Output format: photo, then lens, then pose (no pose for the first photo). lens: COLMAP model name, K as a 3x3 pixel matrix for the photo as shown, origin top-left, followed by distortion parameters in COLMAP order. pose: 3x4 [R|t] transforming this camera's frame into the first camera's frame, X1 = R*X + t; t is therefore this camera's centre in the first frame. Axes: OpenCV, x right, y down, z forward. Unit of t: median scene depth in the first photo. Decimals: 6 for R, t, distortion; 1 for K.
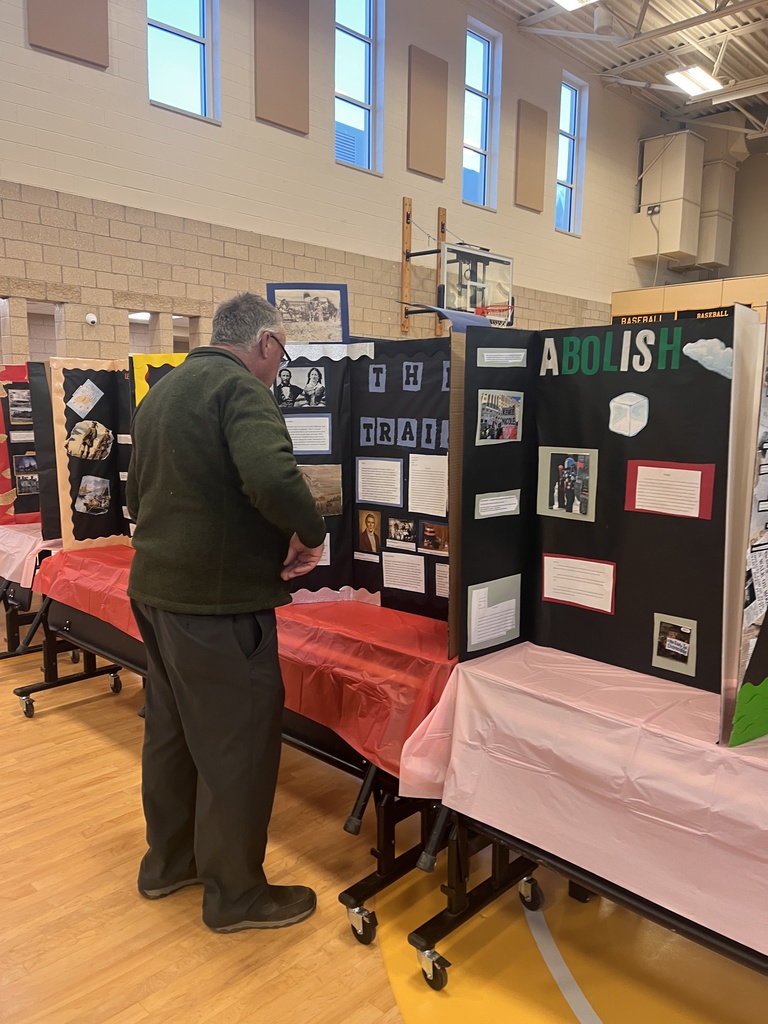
lens RADIAL K [[780.2, 0, 368.3], [0, 780.2, 528.0], [0, 0, 1]] dist [0.041026, -0.055888]
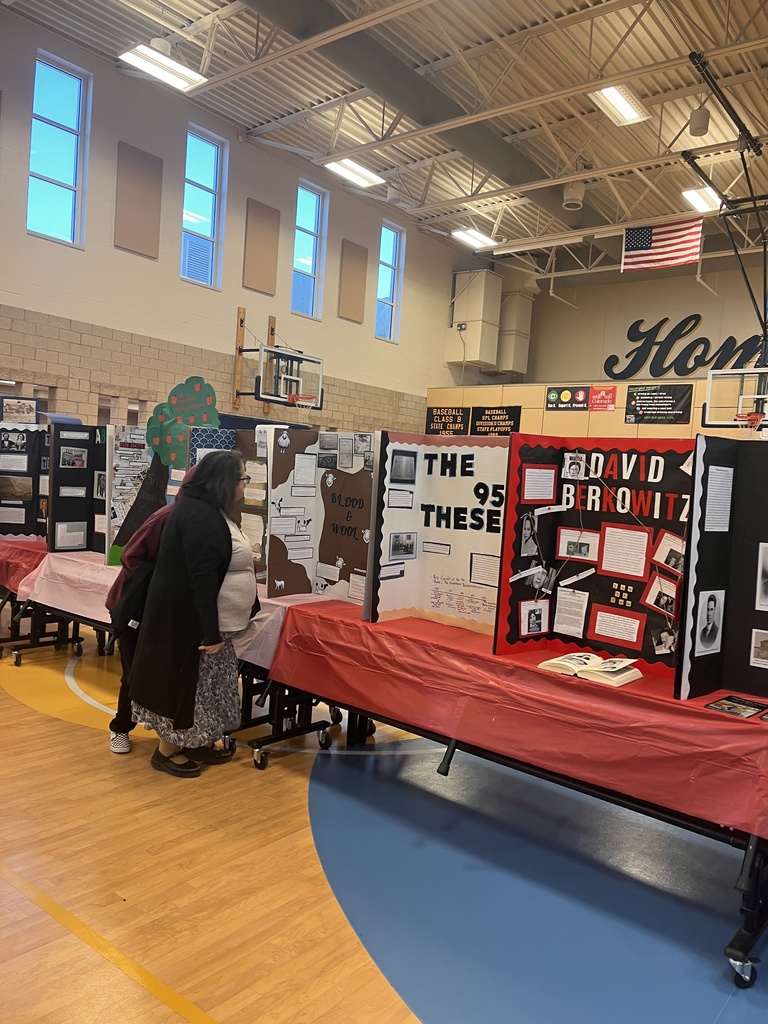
lens RADIAL K [[780.2, 0, 375.9], [0, 780.2, 512.9], [0, 0, 1]] dist [0.041026, -0.055888]
pose [[0.992040, 0.055599, 0.112982, 0.142611], [-0.043509, 0.993329, -0.106789, 0.044424], [-0.118166, 0.101024, 0.987842, -0.270357]]
